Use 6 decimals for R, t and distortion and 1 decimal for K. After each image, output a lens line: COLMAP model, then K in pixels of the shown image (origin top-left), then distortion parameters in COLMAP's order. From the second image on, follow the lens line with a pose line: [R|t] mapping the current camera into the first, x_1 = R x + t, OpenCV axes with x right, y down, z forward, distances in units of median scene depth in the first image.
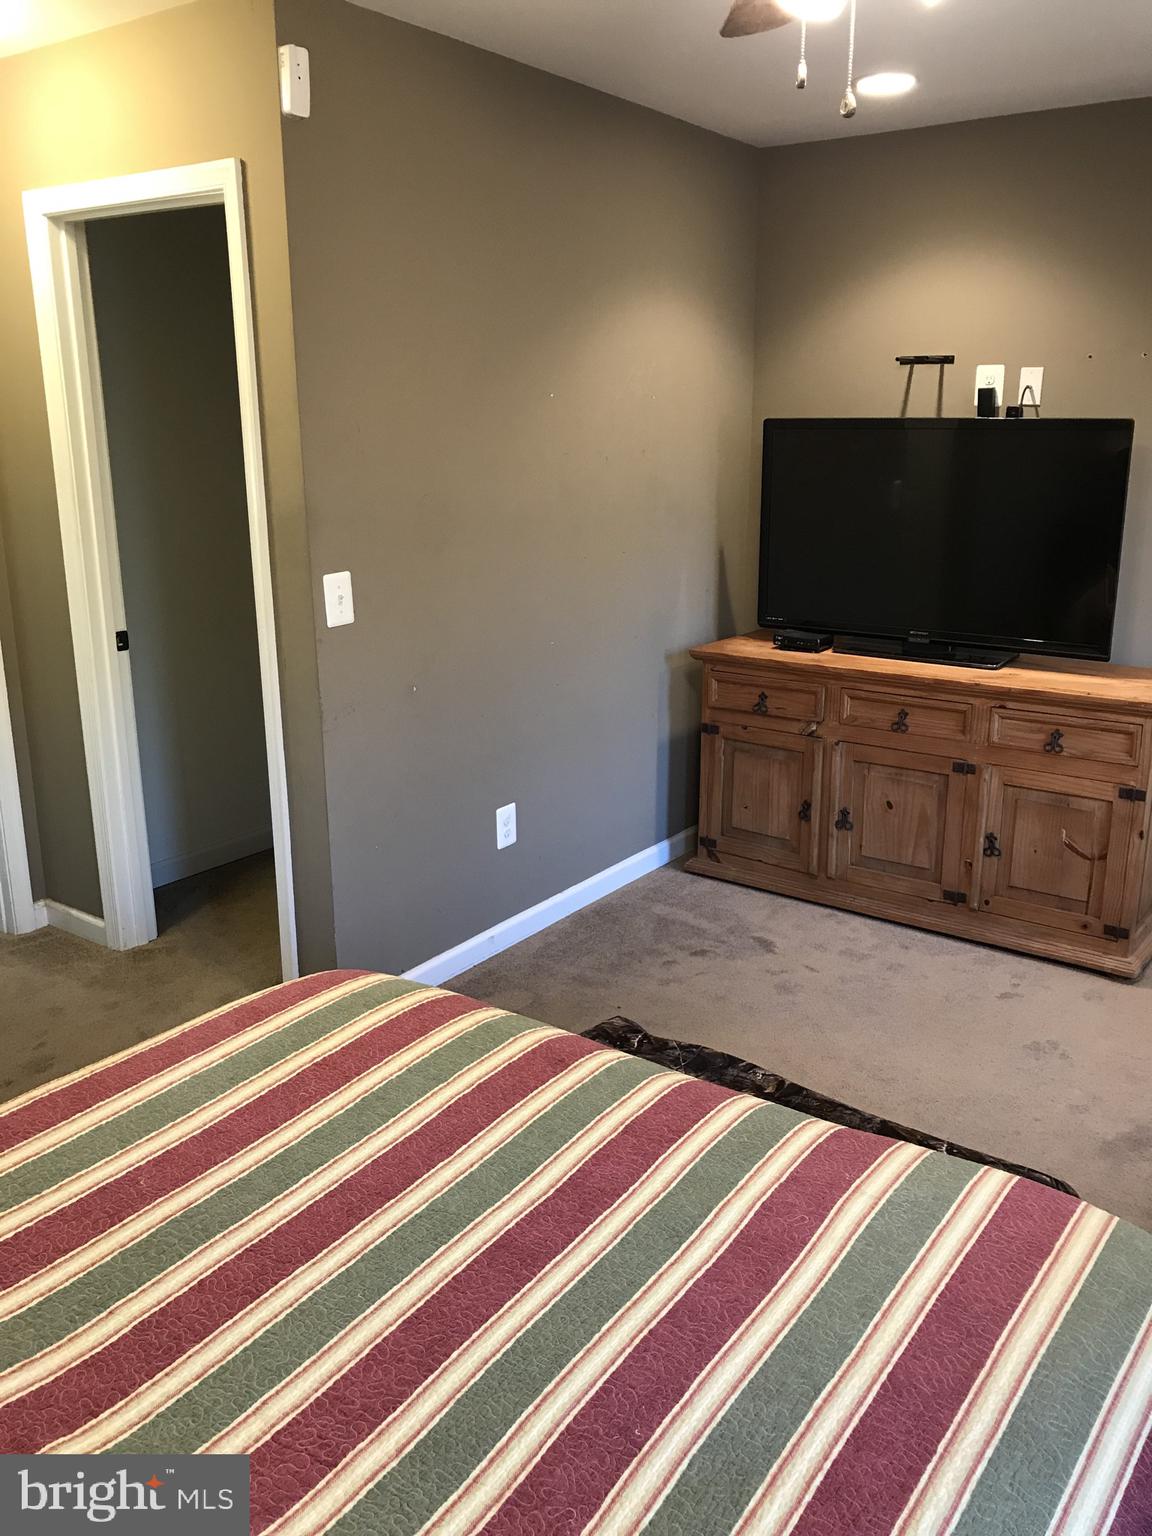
lens RADIAL K [[1255.2, 0, 576.0], [0, 1255.2, 768.0], [0, 0, 1]] dist [0.076745, -0.139930]
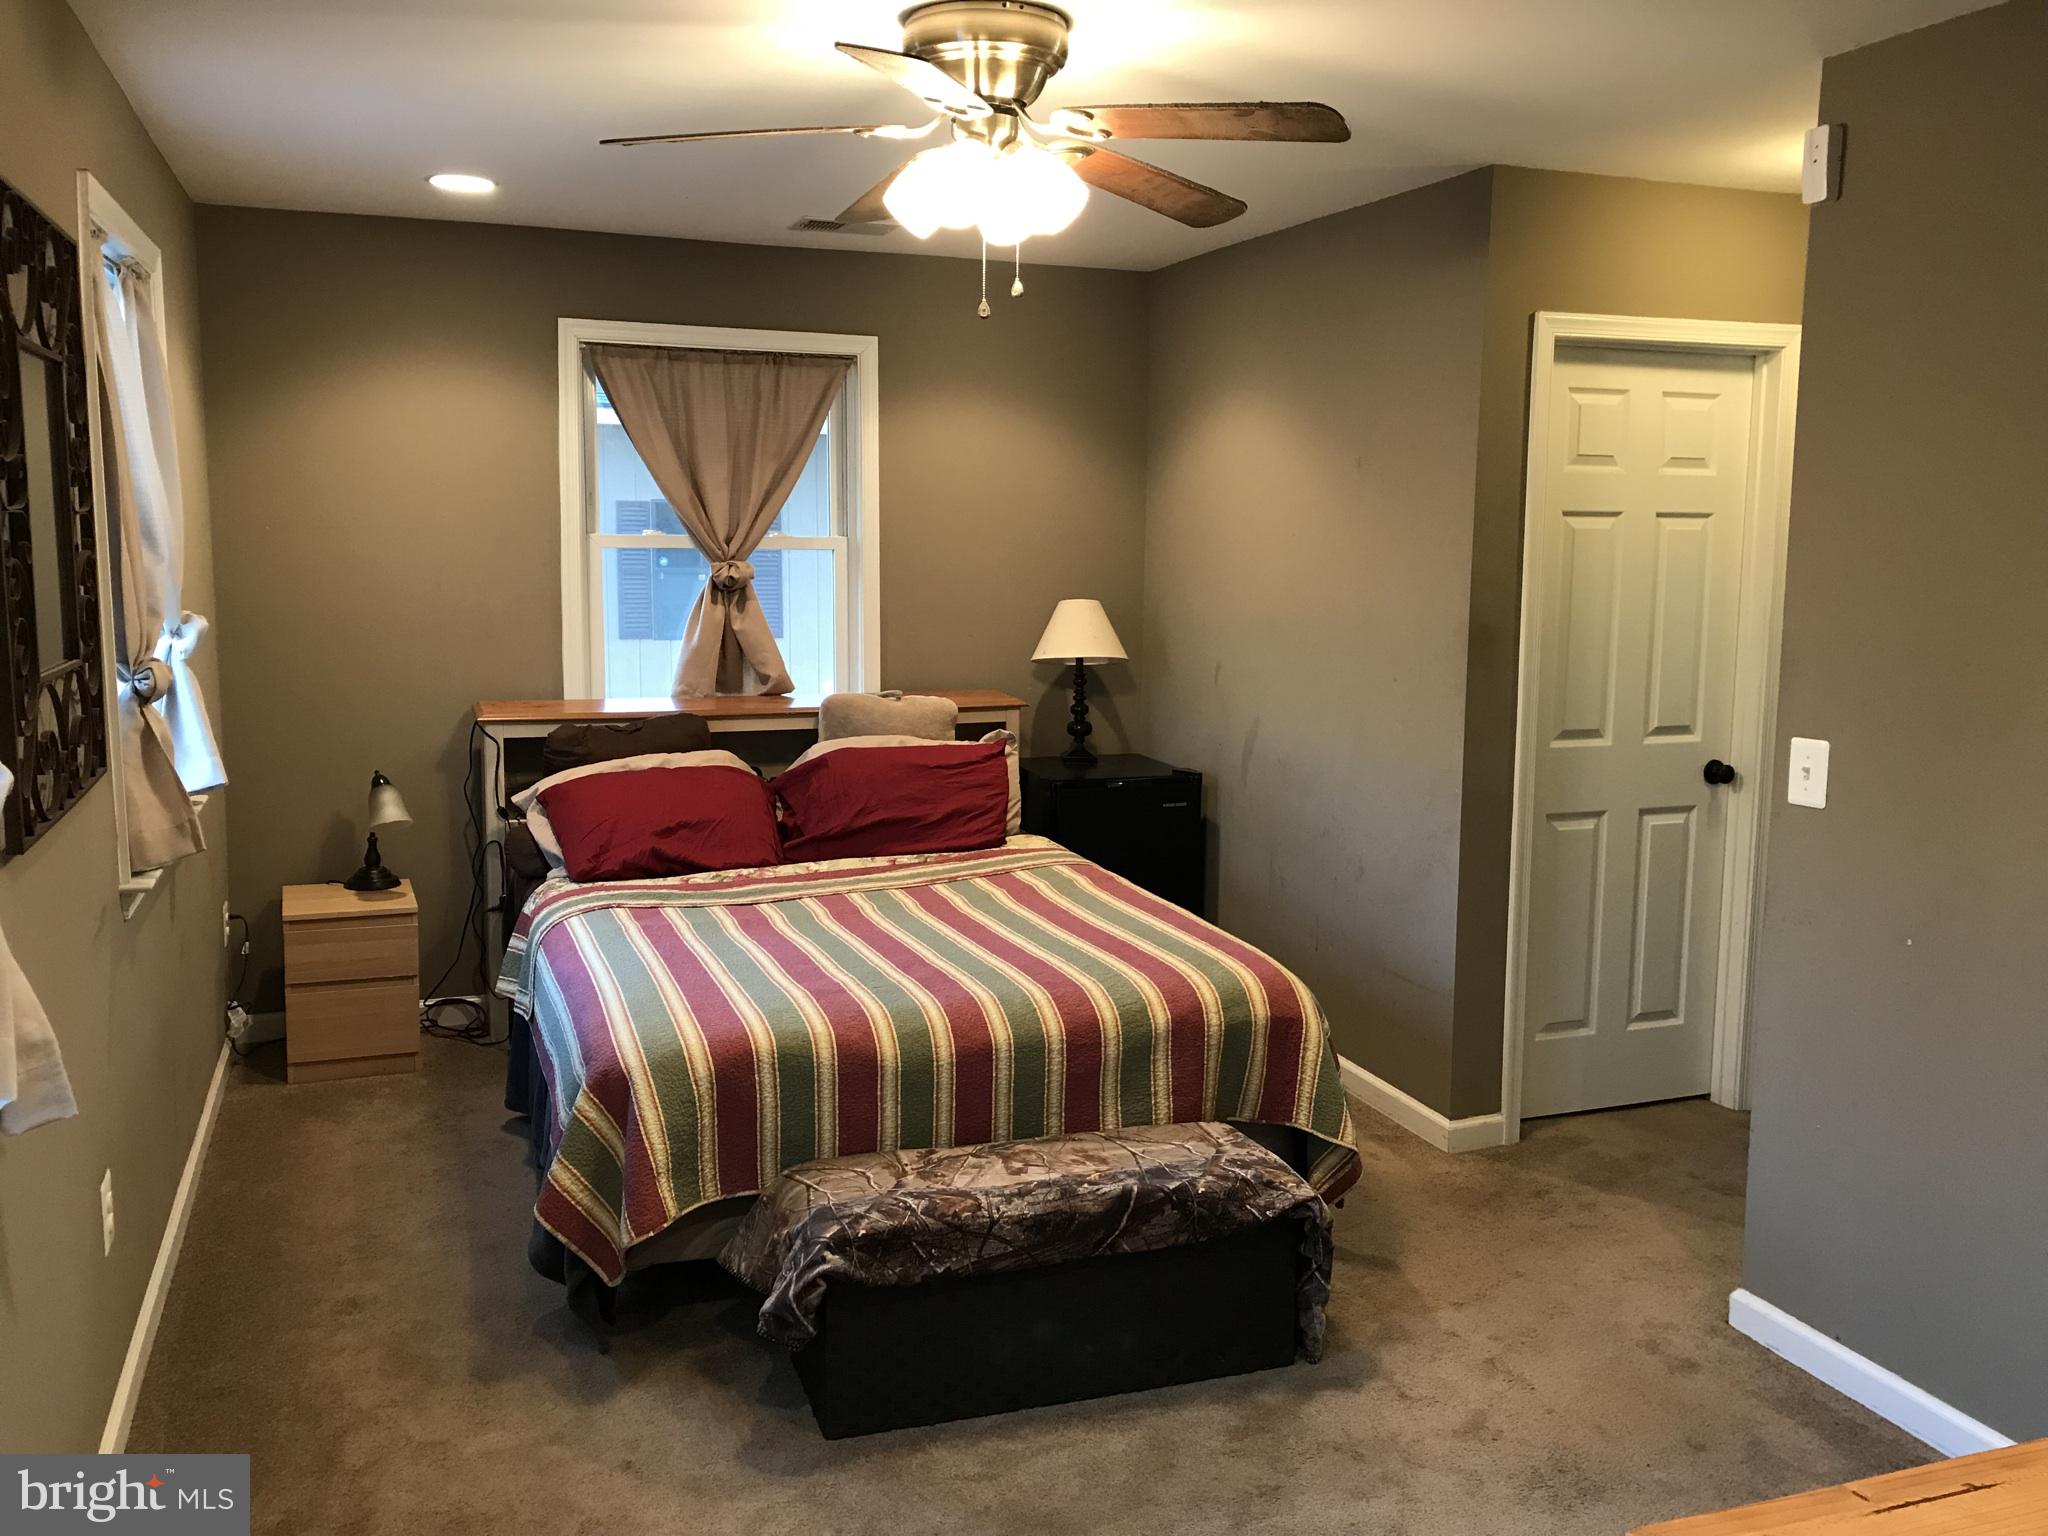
lens RADIAL K [[1680.1, 0, 1024.0], [0, 1680.1, 768.0], [0, 0, 1]] dist [0.019329, 0.009865]
pose [[-0.558005, 0.114606, -0.821885, 0.811895], [-0.239071, 0.926224, 0.291469, -0.281577], [0.794654, 0.359130, -0.489439, 0.978181]]
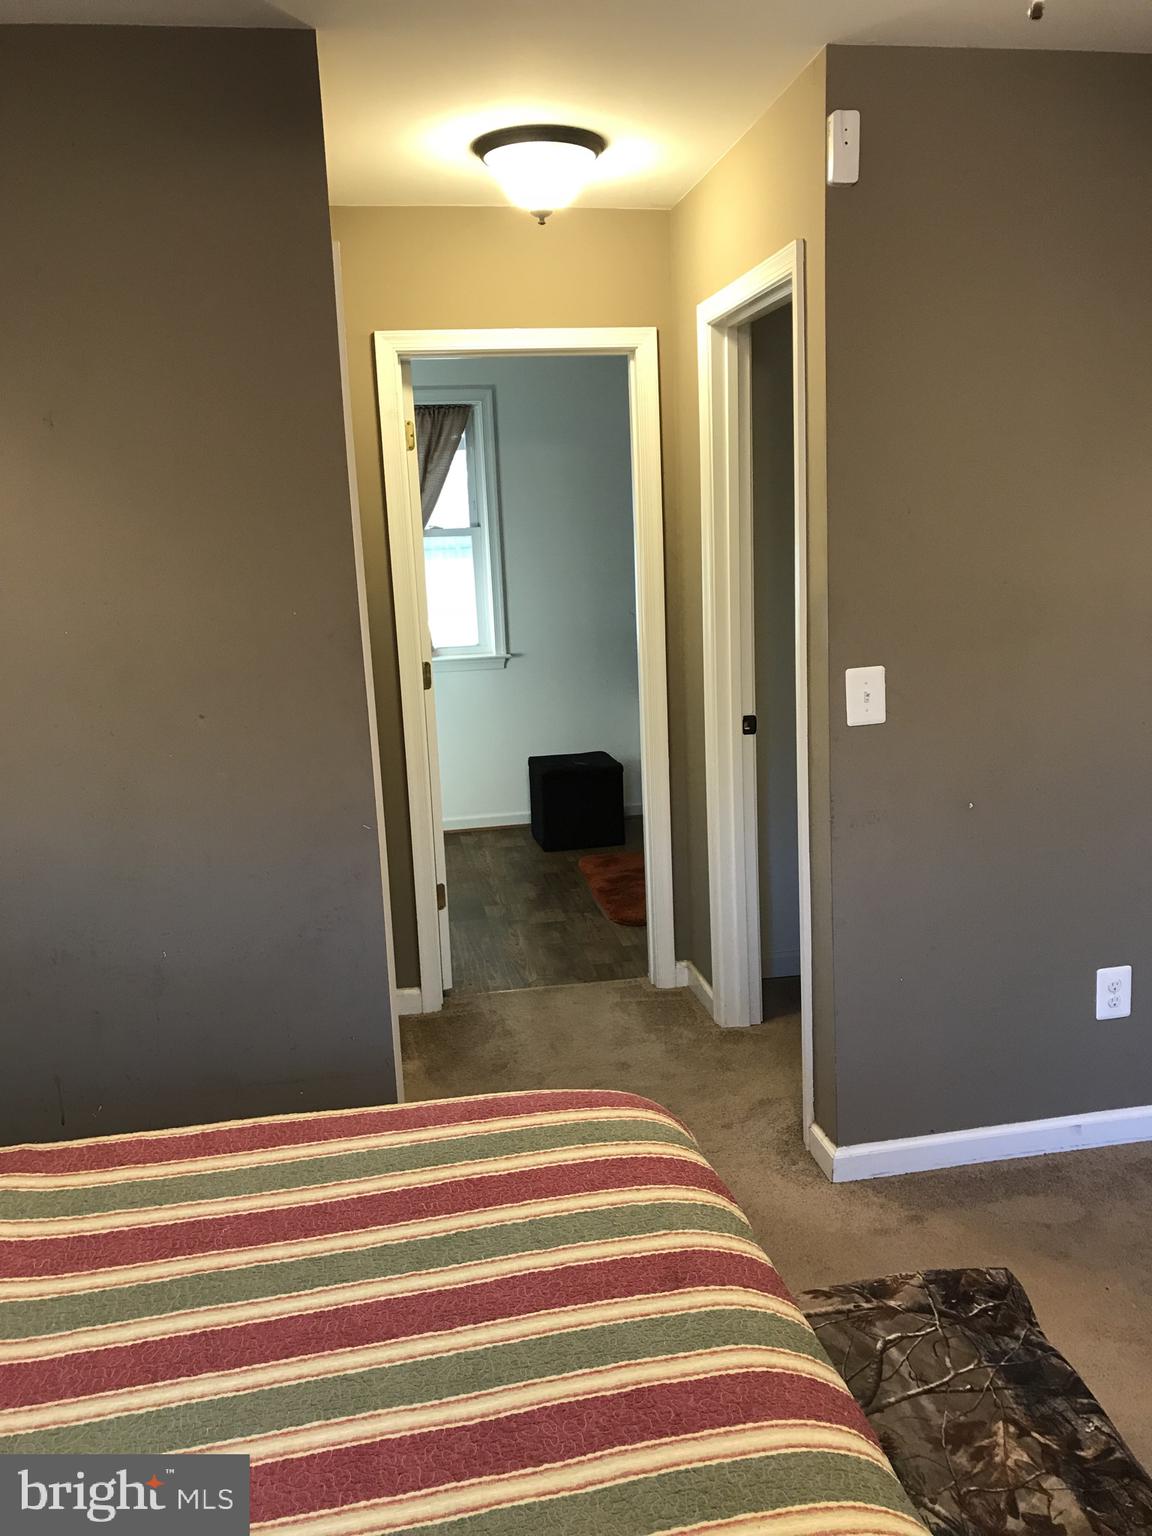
lens RADIAL K [[1254.1, 0, 606.9], [0, 1254.1, 764.8], [0, 0, 1]] dist [0.091611, -0.179525]
pose [[0.724822, 0.105316, -0.680839, 0.259819], [-0.153641, 0.988069, -0.010726, -0.041493], [0.671586, 0.112379, 0.732355, 0.190037]]
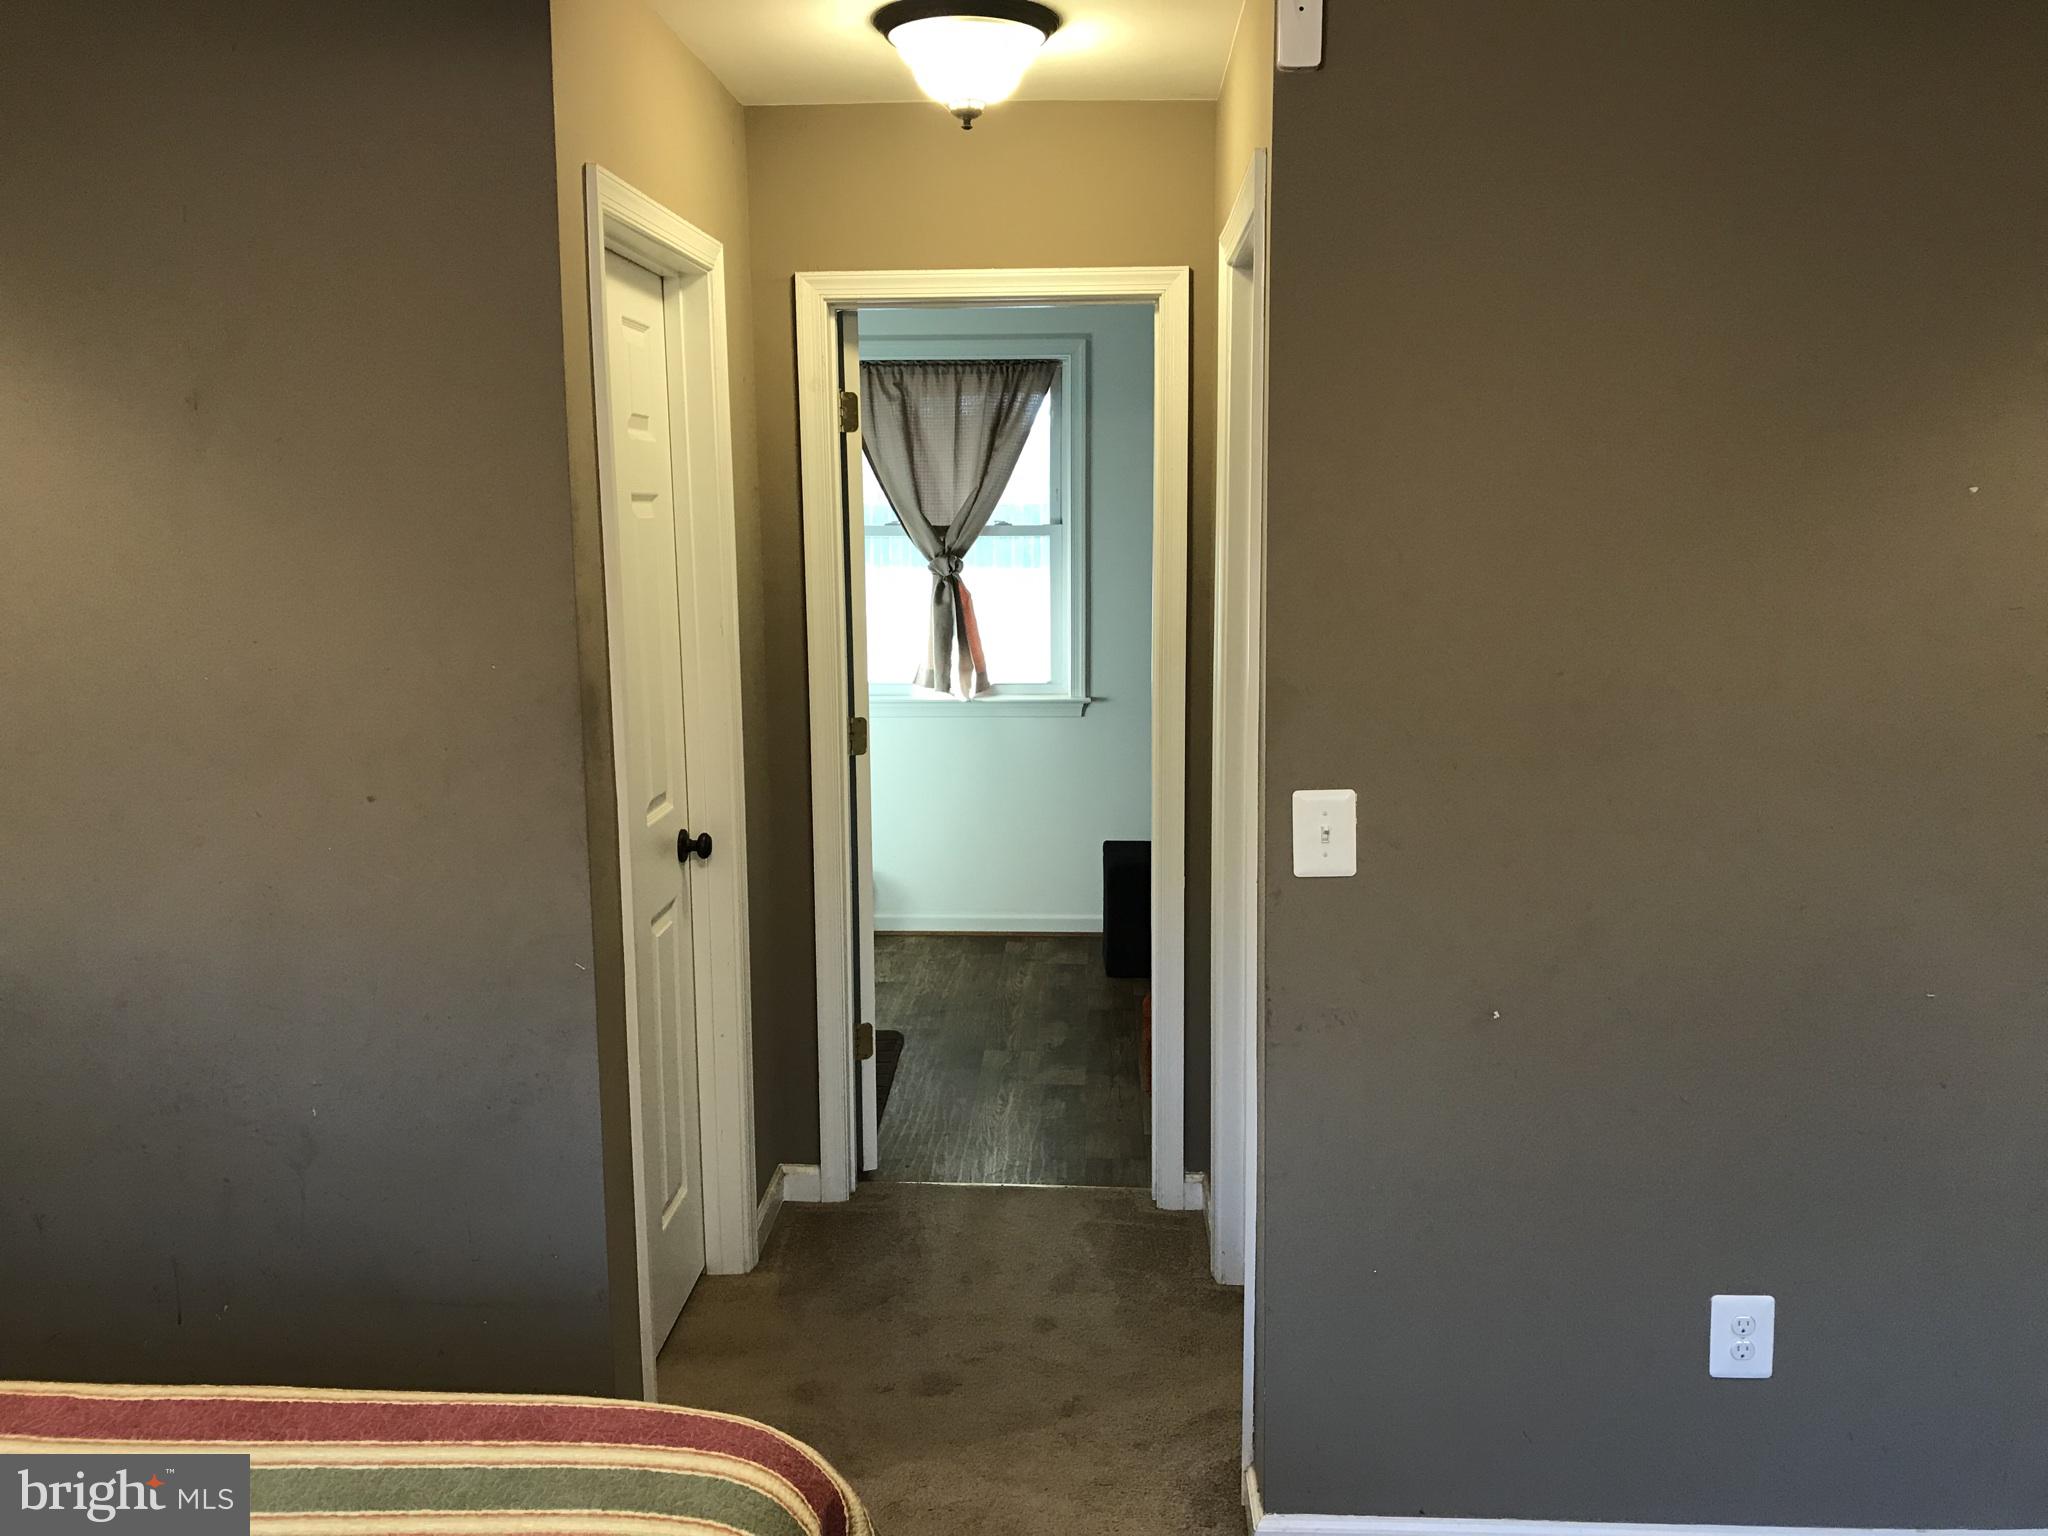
lens RADIAL K [[1672.1, 0, 1029.0], [0, 1672.1, 756.4], [0, 0, 1]] dist [0.091611, -0.179525]
pose [[0.540354, 0.124999, -0.832102, 0.338904], [-0.225869, 0.974158, -0.000337, -0.120348], [0.810556, 0.188128, 0.554623, 0.384858]]
